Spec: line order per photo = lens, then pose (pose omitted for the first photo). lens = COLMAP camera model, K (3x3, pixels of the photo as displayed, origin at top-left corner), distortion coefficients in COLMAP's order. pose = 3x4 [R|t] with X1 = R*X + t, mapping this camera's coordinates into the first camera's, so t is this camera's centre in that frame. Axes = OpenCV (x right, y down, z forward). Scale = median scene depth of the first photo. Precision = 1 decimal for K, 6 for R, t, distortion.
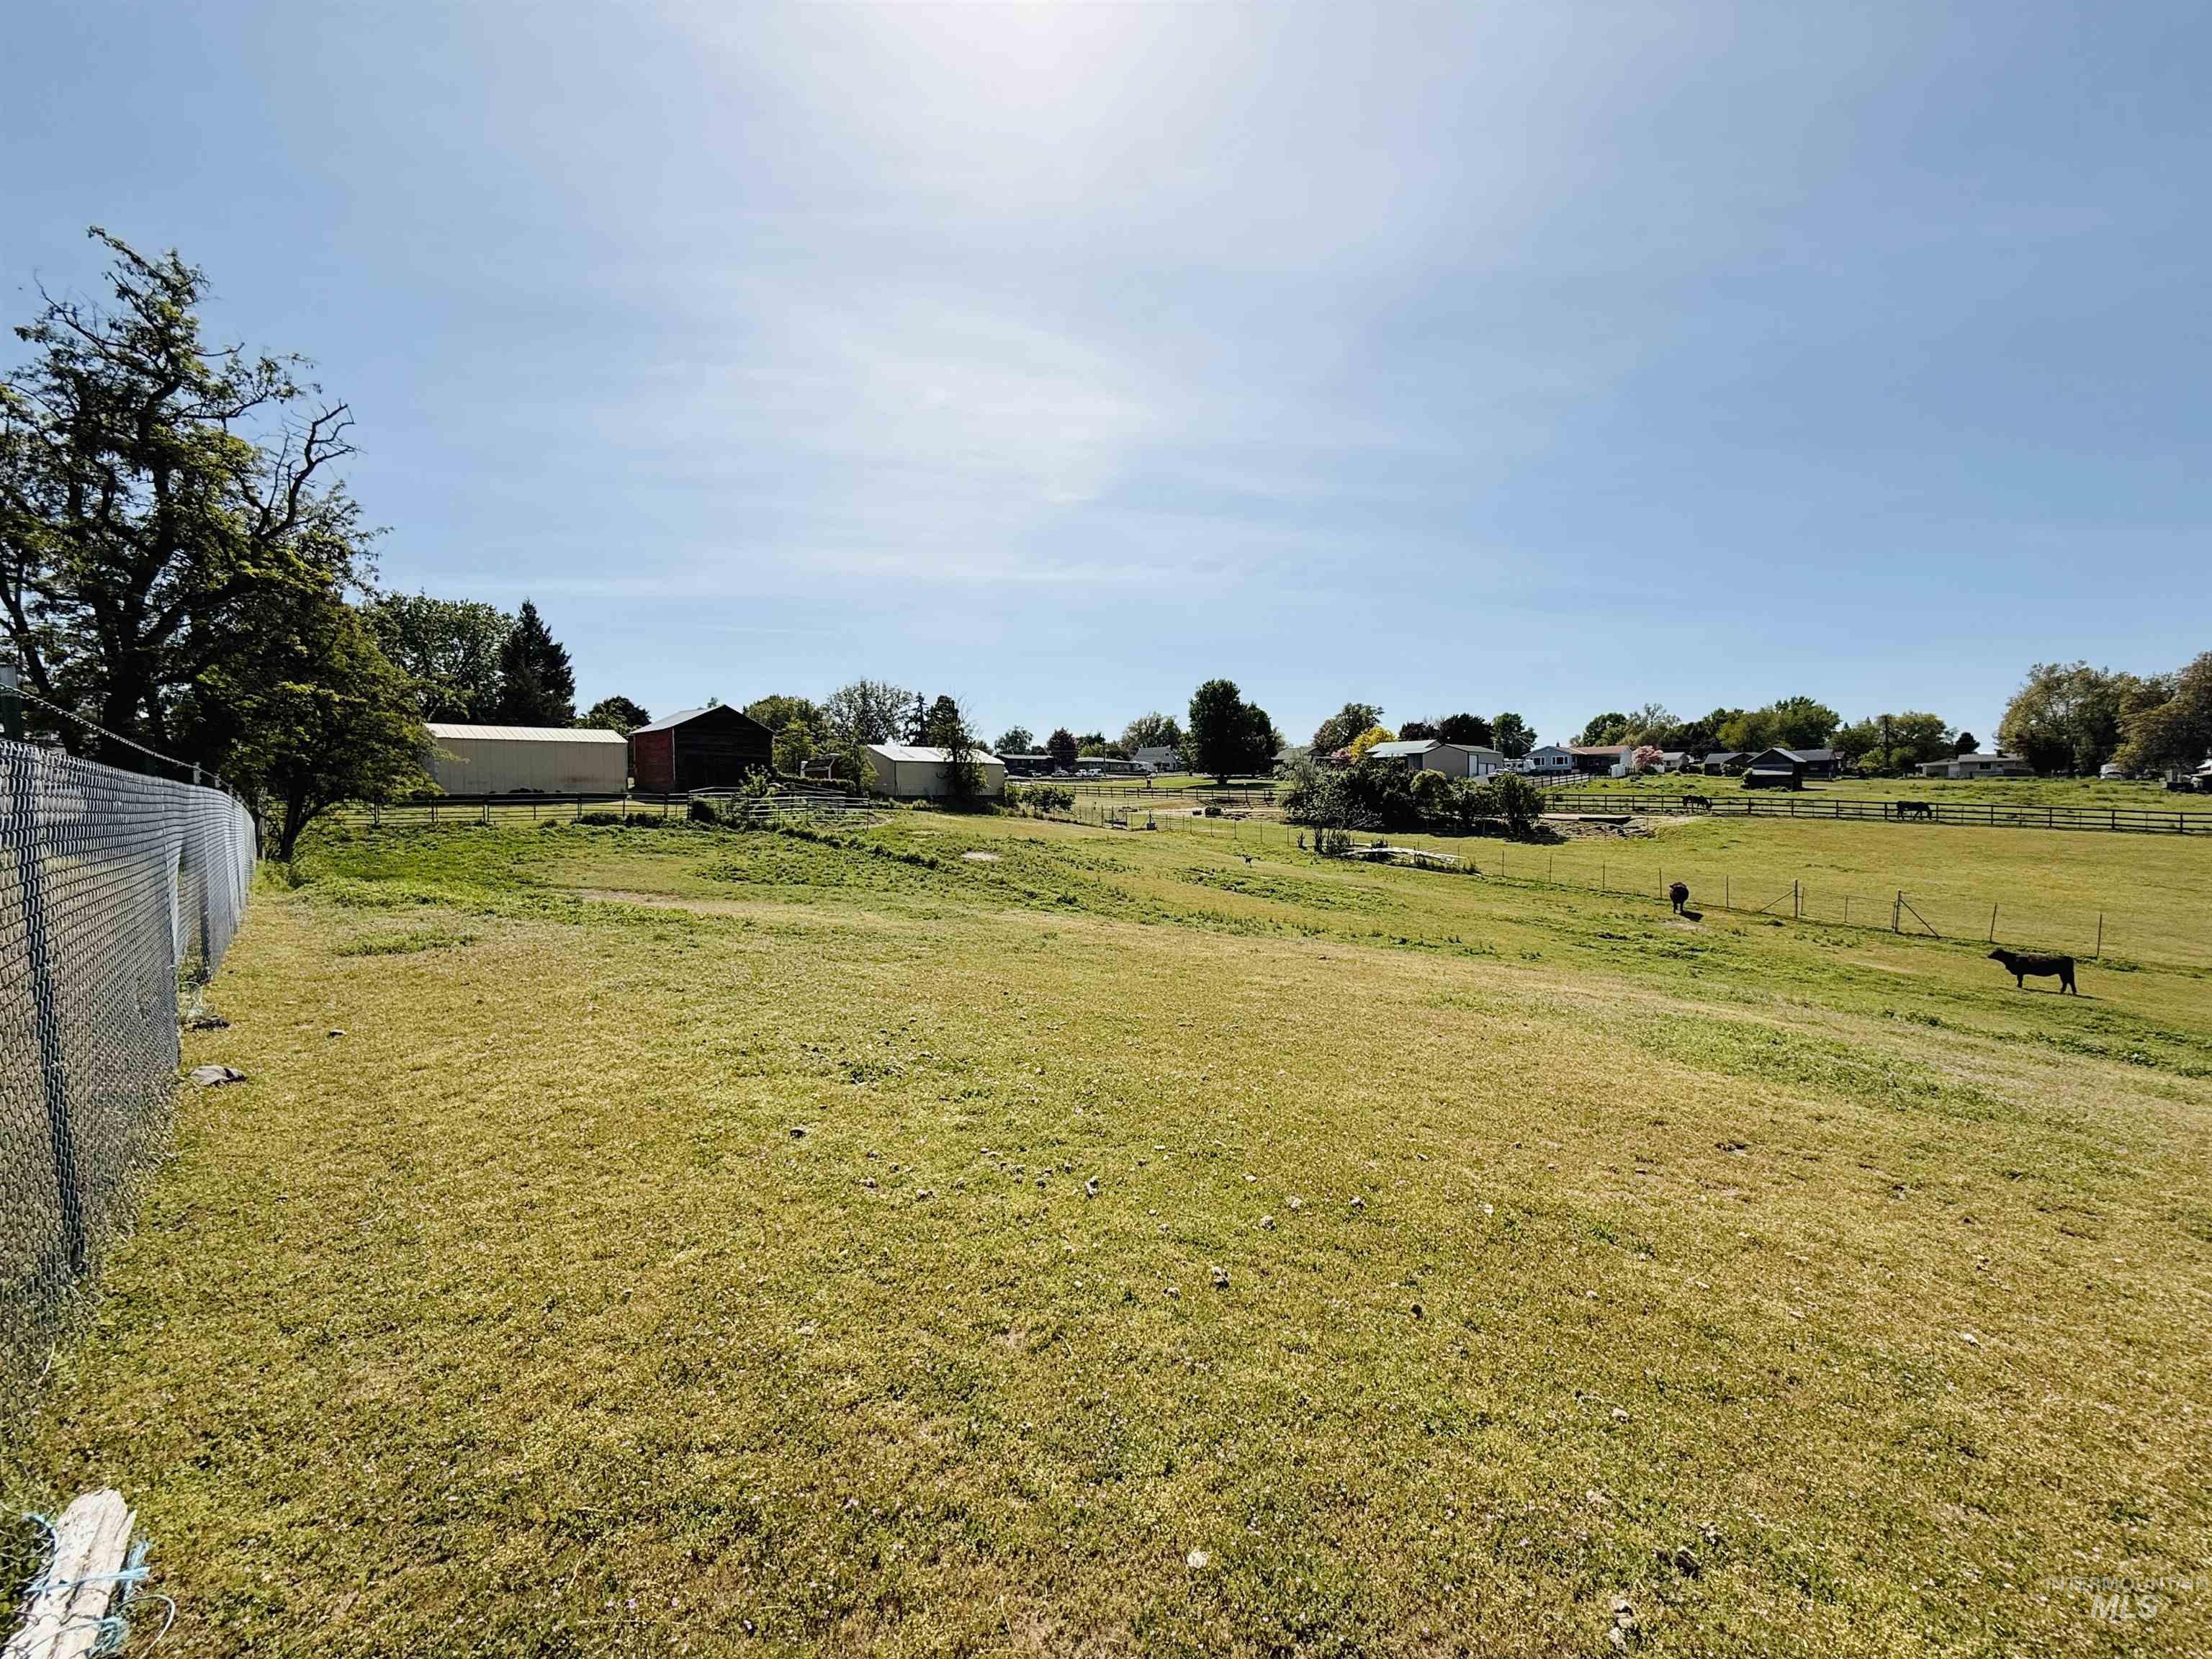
lens RADIAL K [[880.3, 0, 1113.4], [0, 880.3, 829.8], [0, 0, 1]] dist [-0.001328, 0.000189]
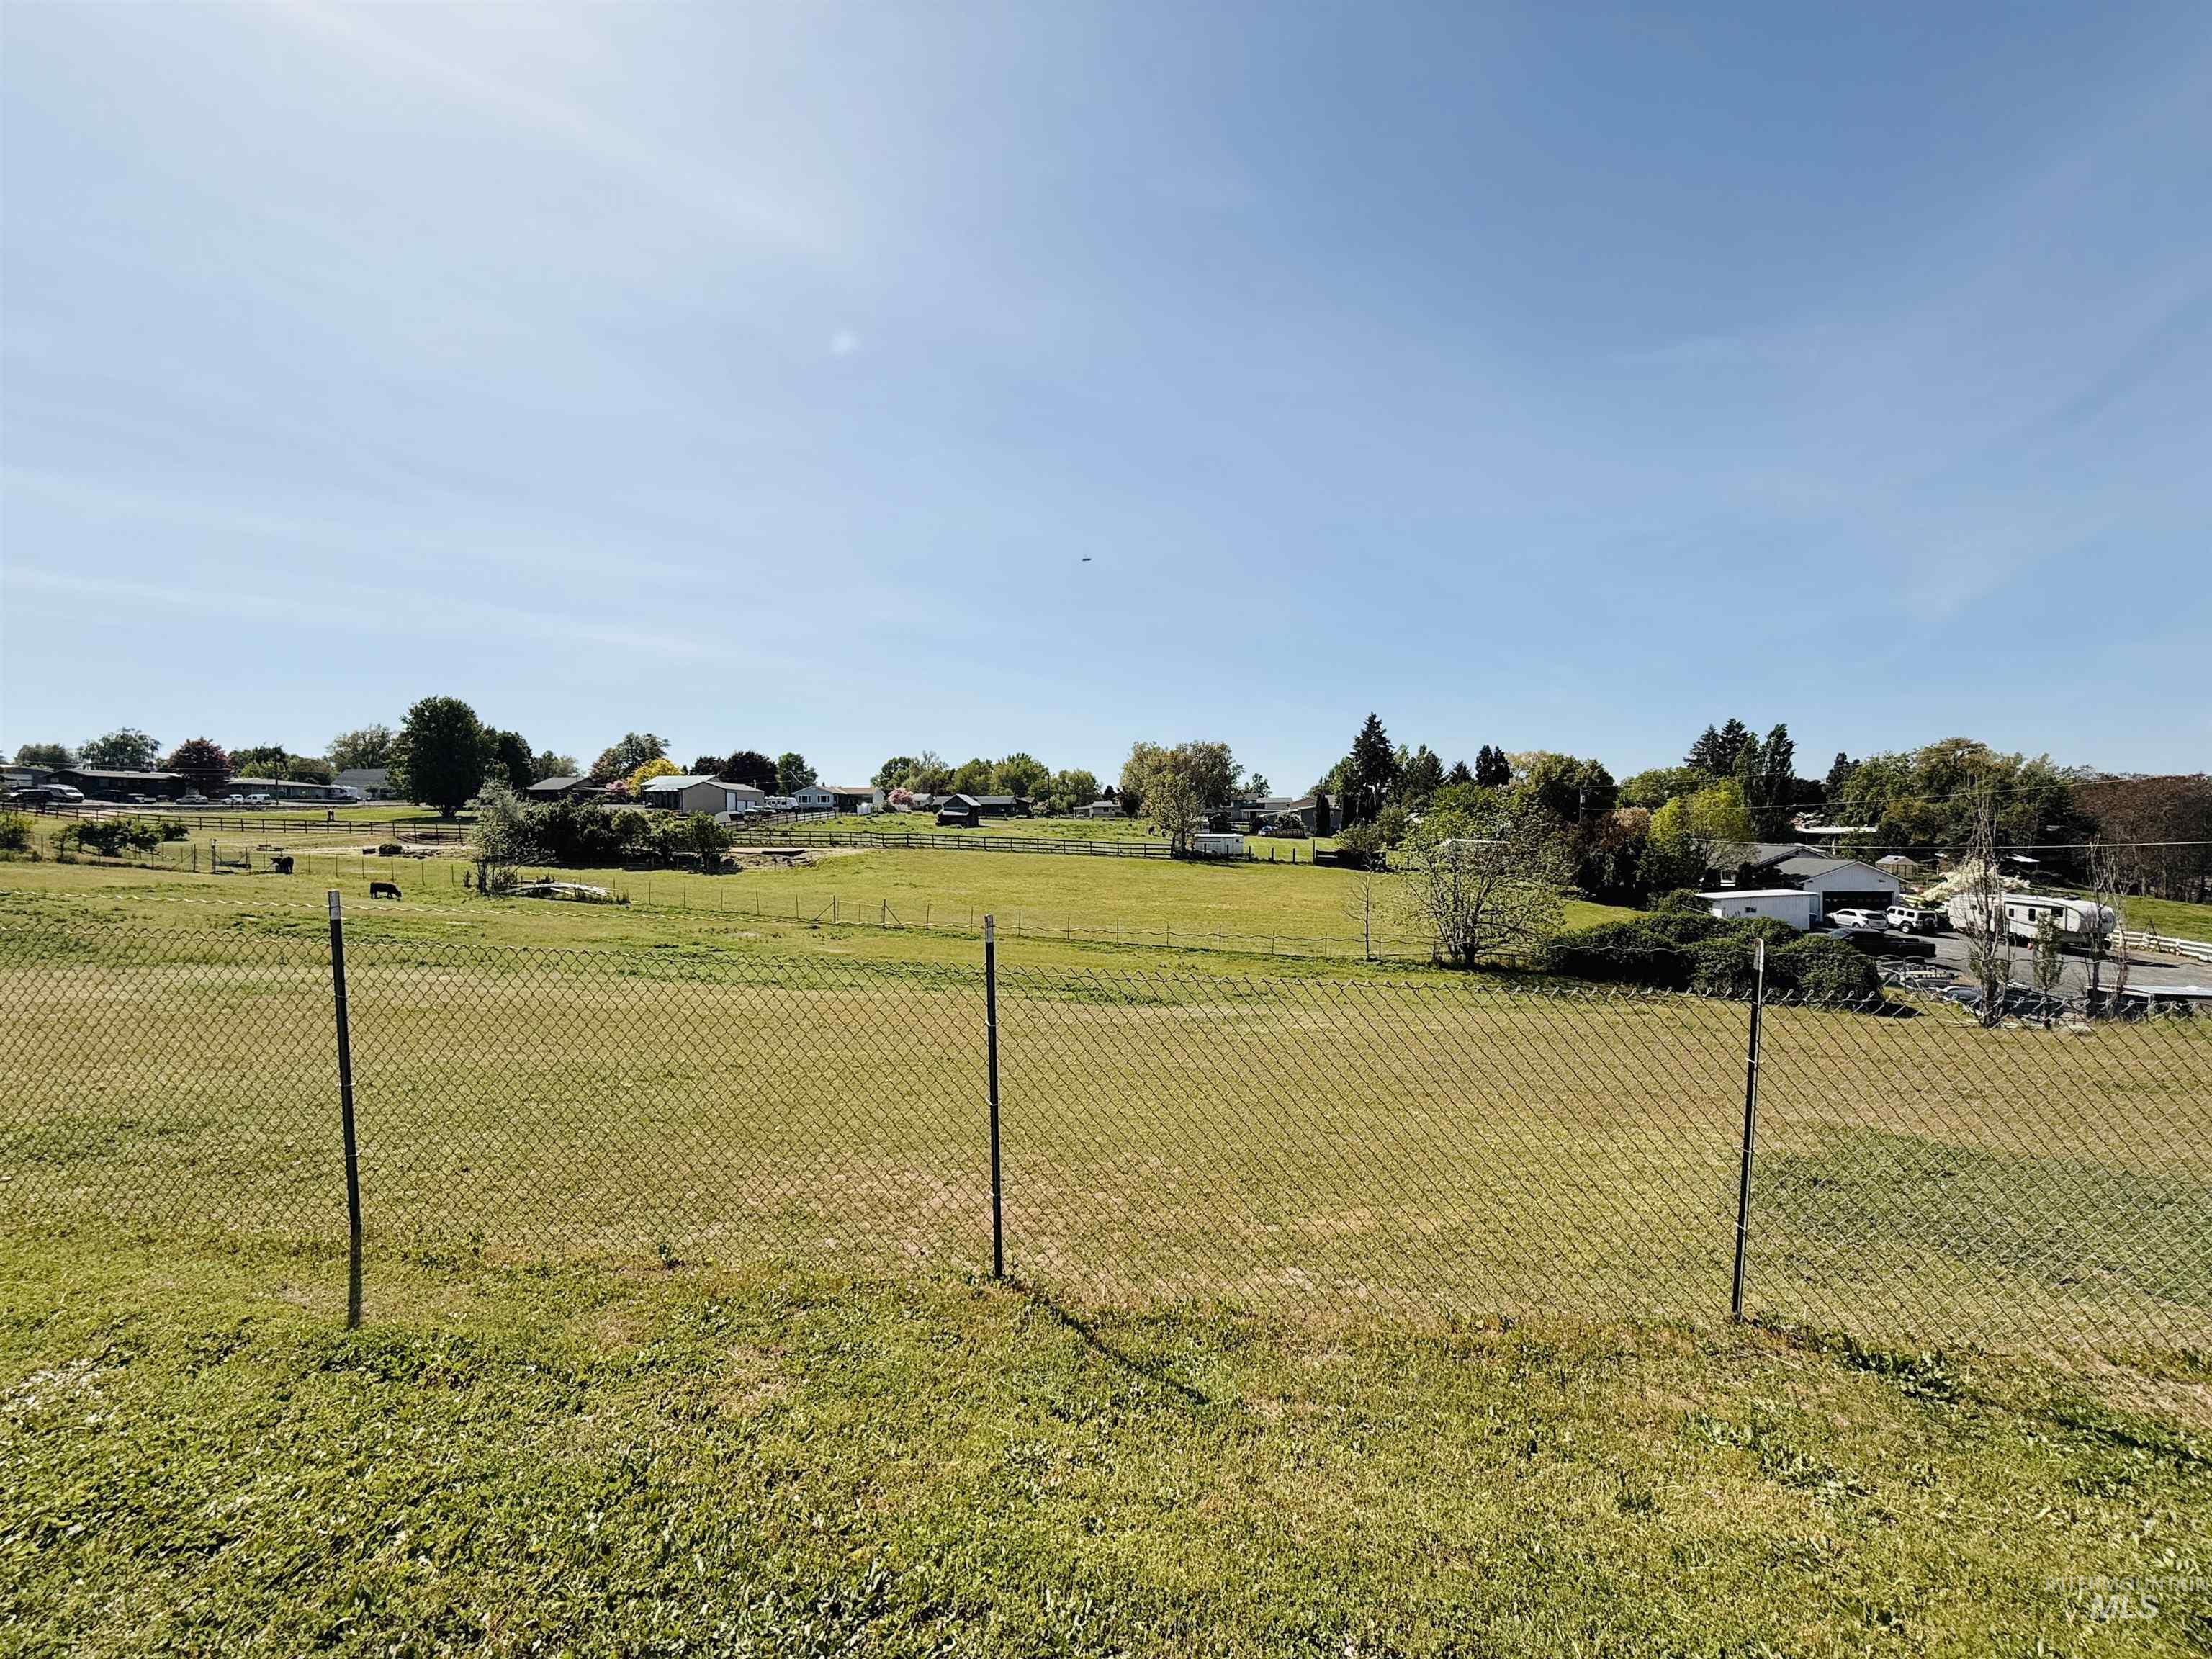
lens RADIAL K [[880.3, 0, 1113.1], [0, 880.3, 826.9], [0, 0, 1]] dist [-0.001328, 0.000189]
pose [[0.753425, 0.003502, 0.657524, 0.096058], [0.022627, 0.999255, -0.031249, 0.001032], [-0.657144, 0.038422, 0.752785, -0.181442]]
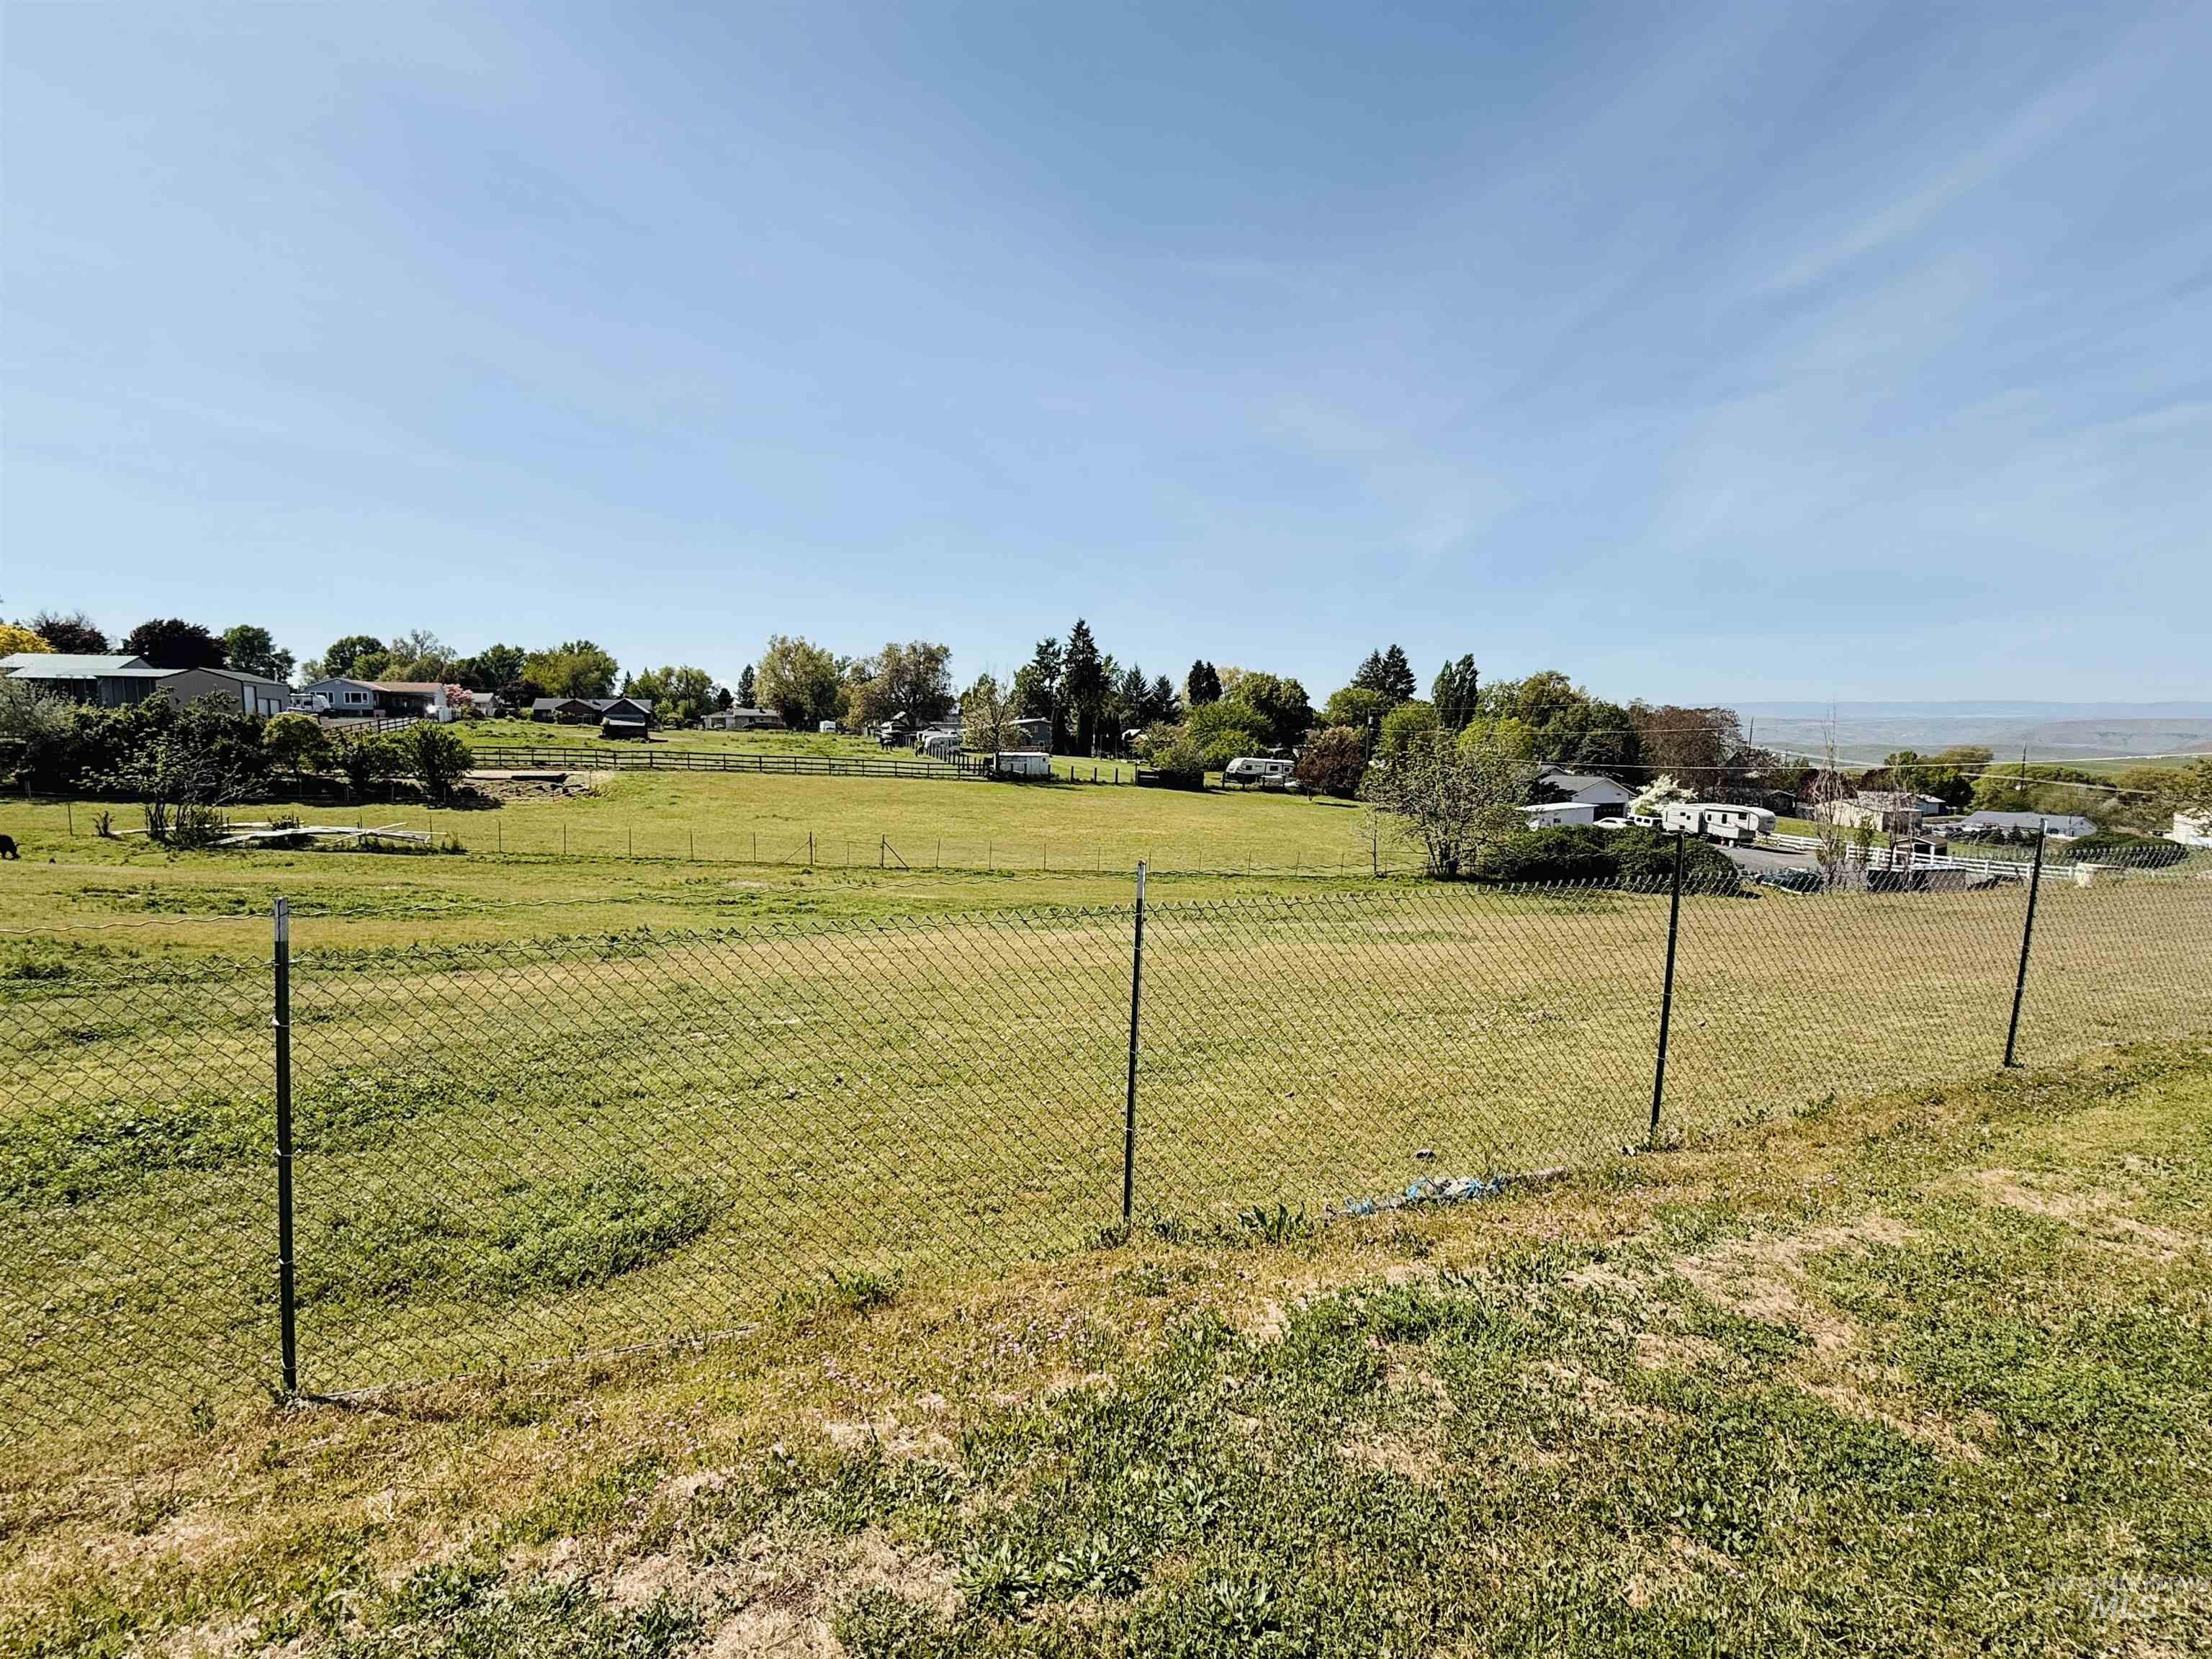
lens RADIAL K [[1026.6, 0, 1108.2], [0, 1026.6, 825.7], [0, 0, 1]] dist [-0.002085, 0.000729]
pose [[0.392857, -0.068301, 0.917060, -0.143708], [0.025920, 0.997664, 0.063201, -0.012087], [-0.919234, -0.001059, 0.393710, 0.066785]]
